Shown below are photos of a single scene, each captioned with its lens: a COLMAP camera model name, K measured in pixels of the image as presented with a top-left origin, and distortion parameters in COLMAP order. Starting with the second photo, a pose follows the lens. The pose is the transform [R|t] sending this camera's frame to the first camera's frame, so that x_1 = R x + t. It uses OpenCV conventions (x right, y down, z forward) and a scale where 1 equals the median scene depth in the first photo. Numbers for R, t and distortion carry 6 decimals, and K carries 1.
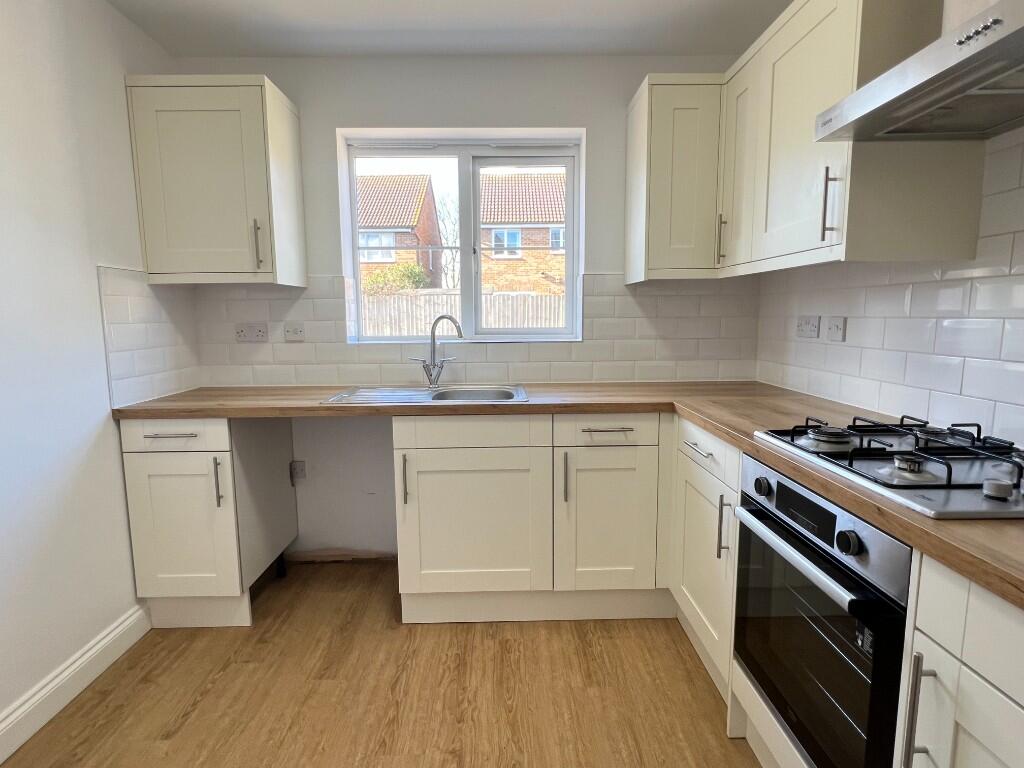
lens RADIAL K [[537.1, 0, 506.7], [0, 537.1, 384.8], [0, 0, 1]] dist [0.001529, 0.000002]
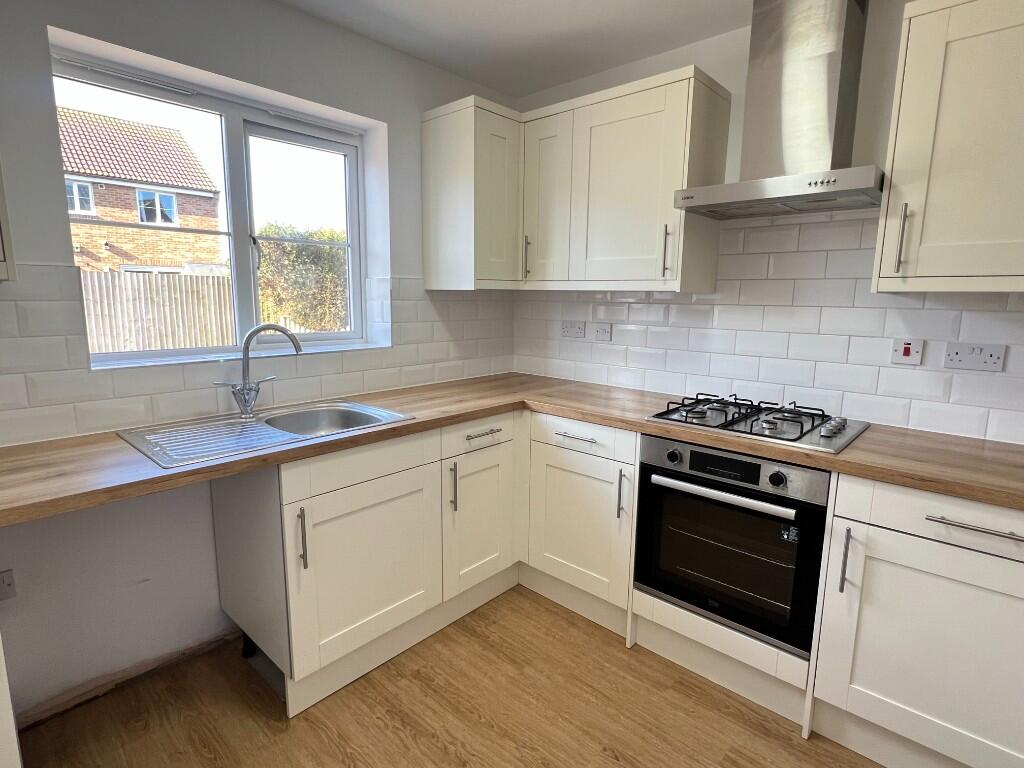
lens RADIAL K [[537.1, 0, 508.0], [0, 537.1, 383.9], [0, 0, 1]] dist [0.001529, 0.000002]
pose [[0.687173, -0.103072, 0.719145, -0.532362], [0.076531, 0.994647, 0.069430, -0.084166], [-0.722451, 0.007327, 0.691383, 0.231946]]
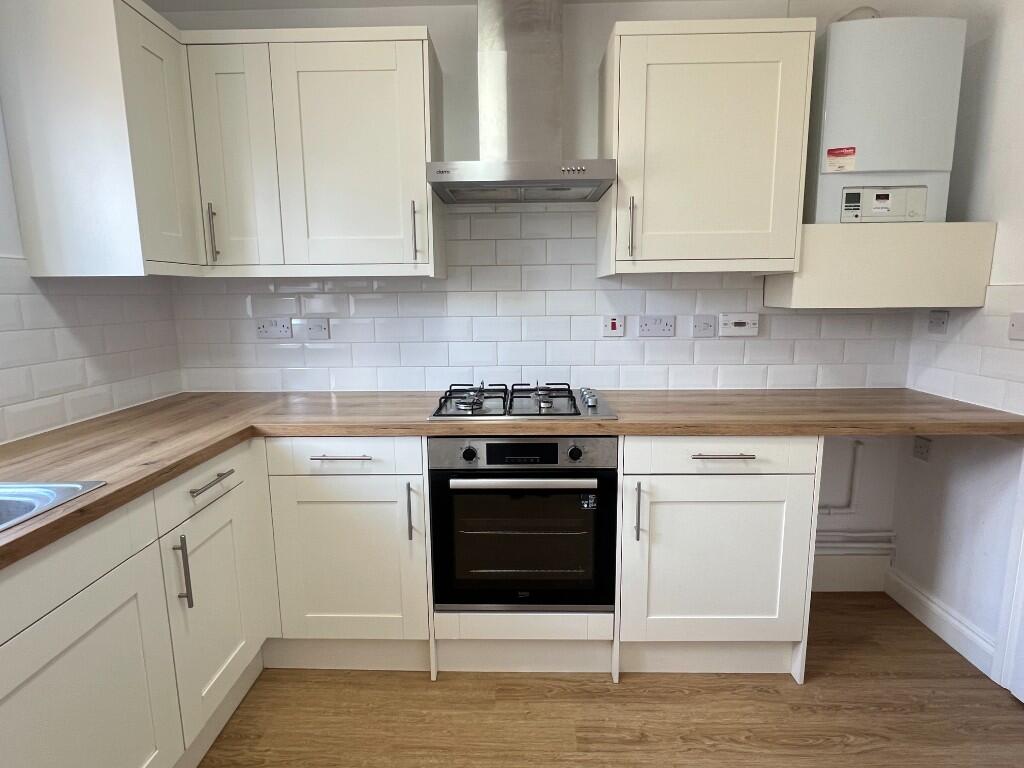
lens RADIAL K [[537.1, 0, 509.1], [0, 537.1, 381.4], [0, 0, 1]] dist [0.001529, 0.000002]
pose [[0.036458, -0.150122, 0.987995, -0.501455], [0.140200, 0.979643, 0.143680, -0.099717], [-0.989452, 0.133278, 0.056763, 0.540800]]
